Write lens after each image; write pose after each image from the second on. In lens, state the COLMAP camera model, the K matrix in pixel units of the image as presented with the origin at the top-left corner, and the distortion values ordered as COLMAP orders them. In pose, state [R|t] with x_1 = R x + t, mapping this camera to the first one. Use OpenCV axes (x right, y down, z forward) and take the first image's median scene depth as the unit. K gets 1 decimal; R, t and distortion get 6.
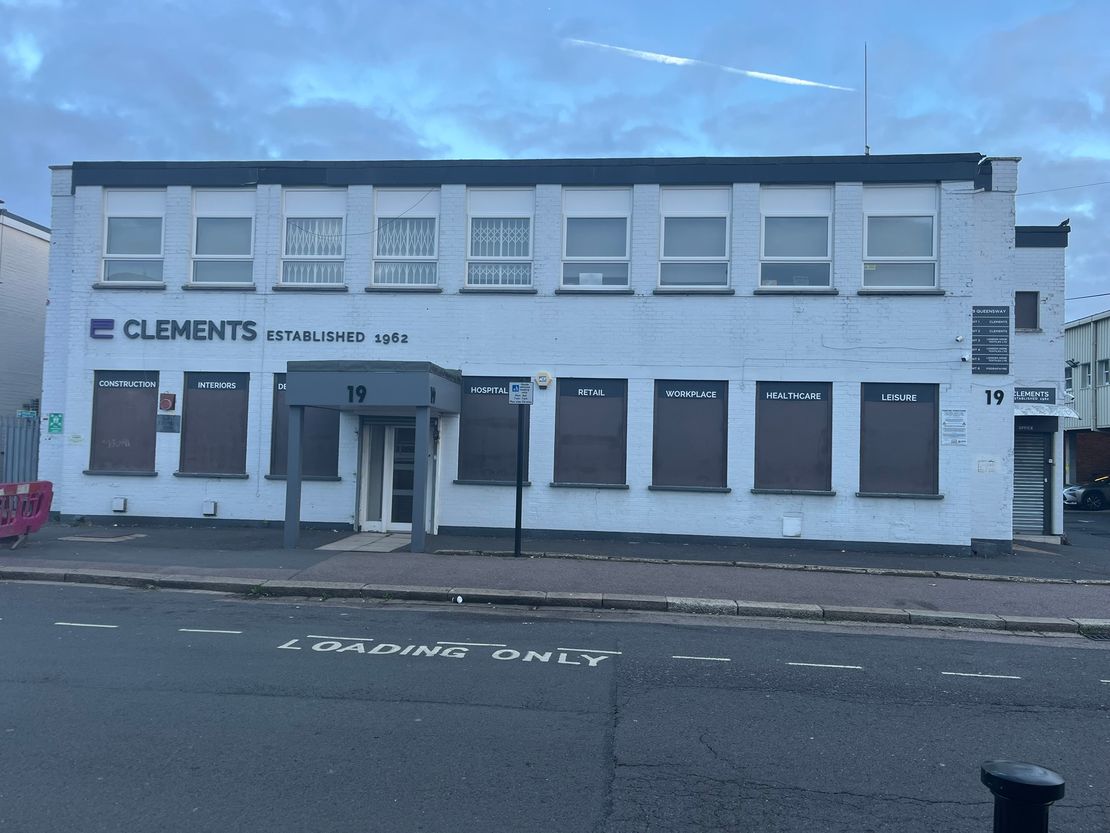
lens RADIAL K [[838.1, 0, 554.7], [0, 838.1, 413.7], [0, 0, 1]] dist [0.034388, -0.026740]
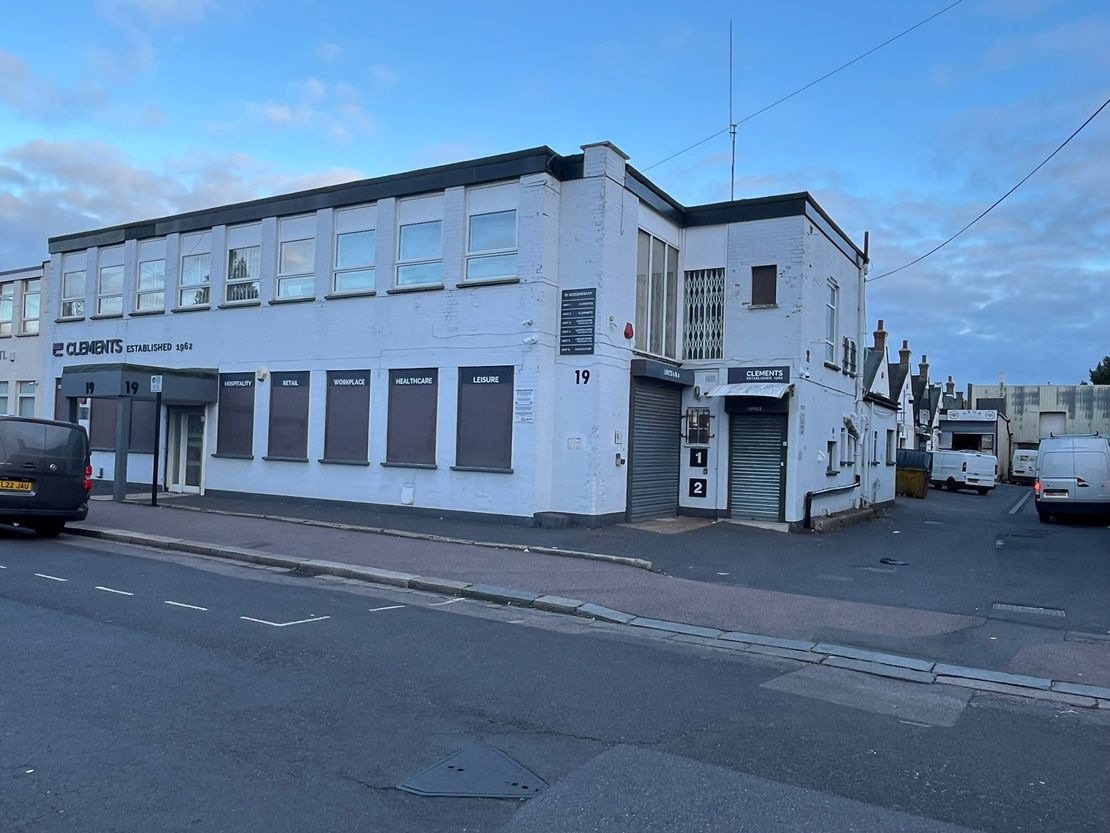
lens RADIAL K [[833.2, 0, 550.5], [0, 833.2, 418.2], [0, 0, 1]] dist [-0.009148, 0.000109]
pose [[0.904679, -0.009998, -0.425977, 0.918158], [0.010218, 0.999946, -0.001770, 0.032464], [0.425972, -0.002752, 0.904732, 0.060476]]
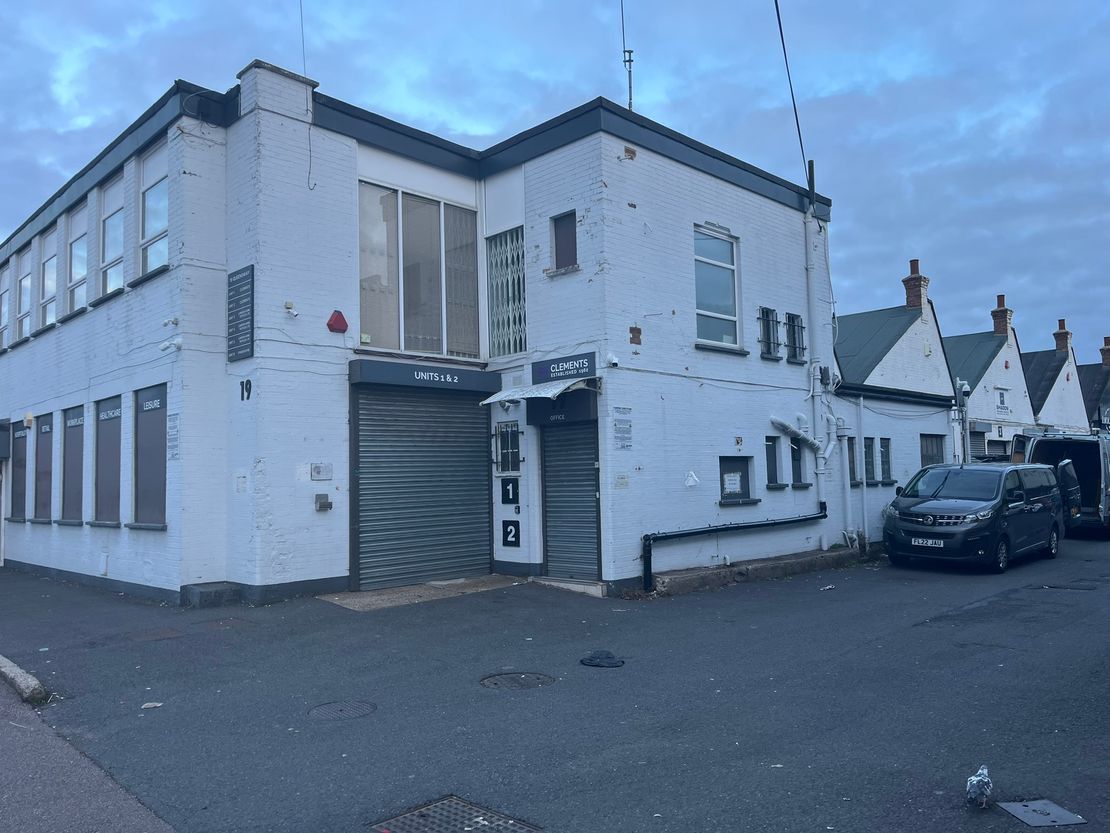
lens RADIAL K [[838.1, 0, 550.9], [0, 838.1, 412.7], [0, 0, 1]] dist [0.034388, -0.026740]
pose [[0.774552, -0.094288, -0.625444, 1.184421], [0.073627, 0.995545, -0.058901, 0.063089], [0.628211, -0.000428, 0.778043, 0.593895]]
